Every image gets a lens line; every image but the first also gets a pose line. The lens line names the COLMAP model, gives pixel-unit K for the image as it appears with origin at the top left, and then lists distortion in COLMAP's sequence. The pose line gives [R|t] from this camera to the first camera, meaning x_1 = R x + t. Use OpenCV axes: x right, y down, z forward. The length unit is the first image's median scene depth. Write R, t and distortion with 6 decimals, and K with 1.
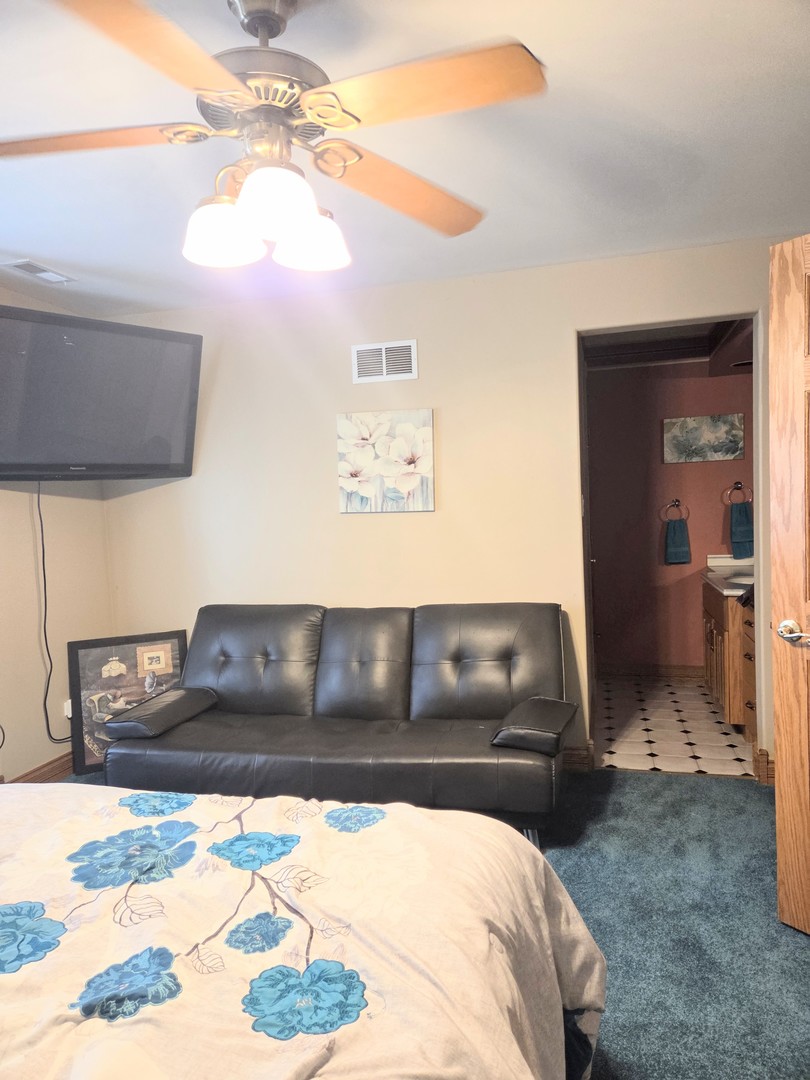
lens RADIAL K [[716.7, 0, 406.8], [0, 716.7, 544.3], [0, 0, 1]] dist [0.056851, -0.050697]
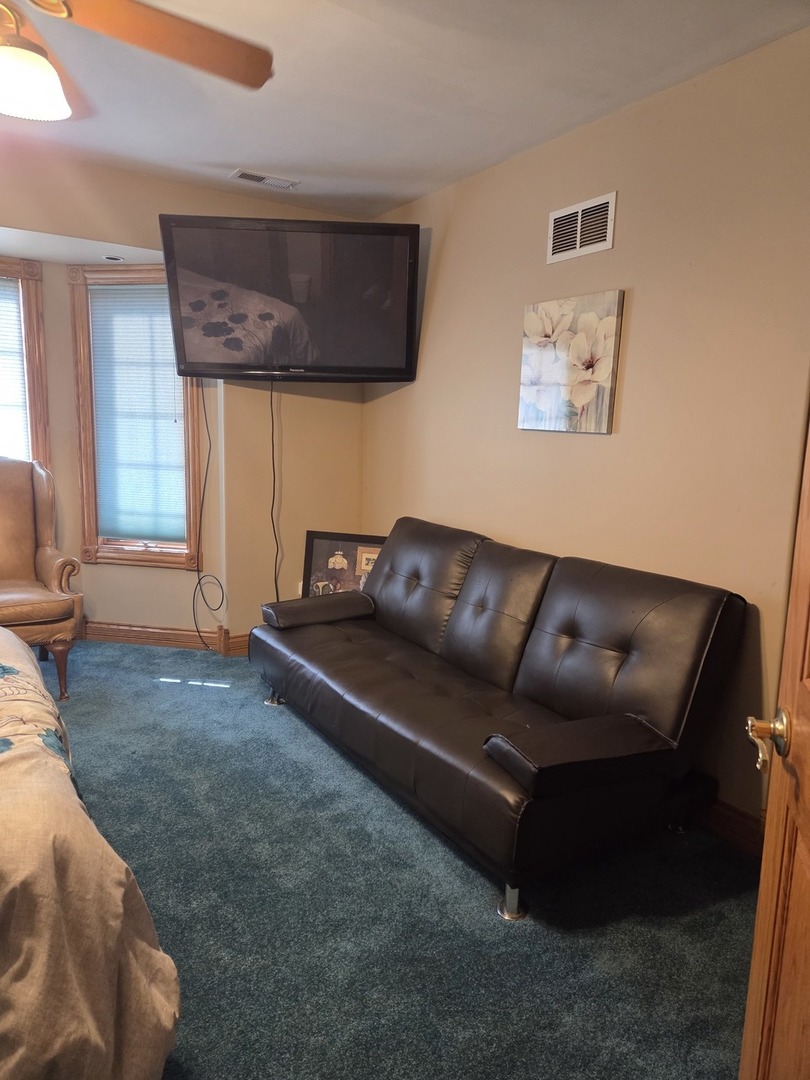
lens RADIAL K [[716.7, 0, 404.1], [0, 716.7, 534.2], [0, 0, 1]] dist [0.056851, -0.050697]
pose [[0.729917, 0.162943, -0.663830, 0.385108], [-0.089886, 0.985619, 0.143094, -0.031287], [0.677600, -0.044778, 0.734066, 0.301771]]
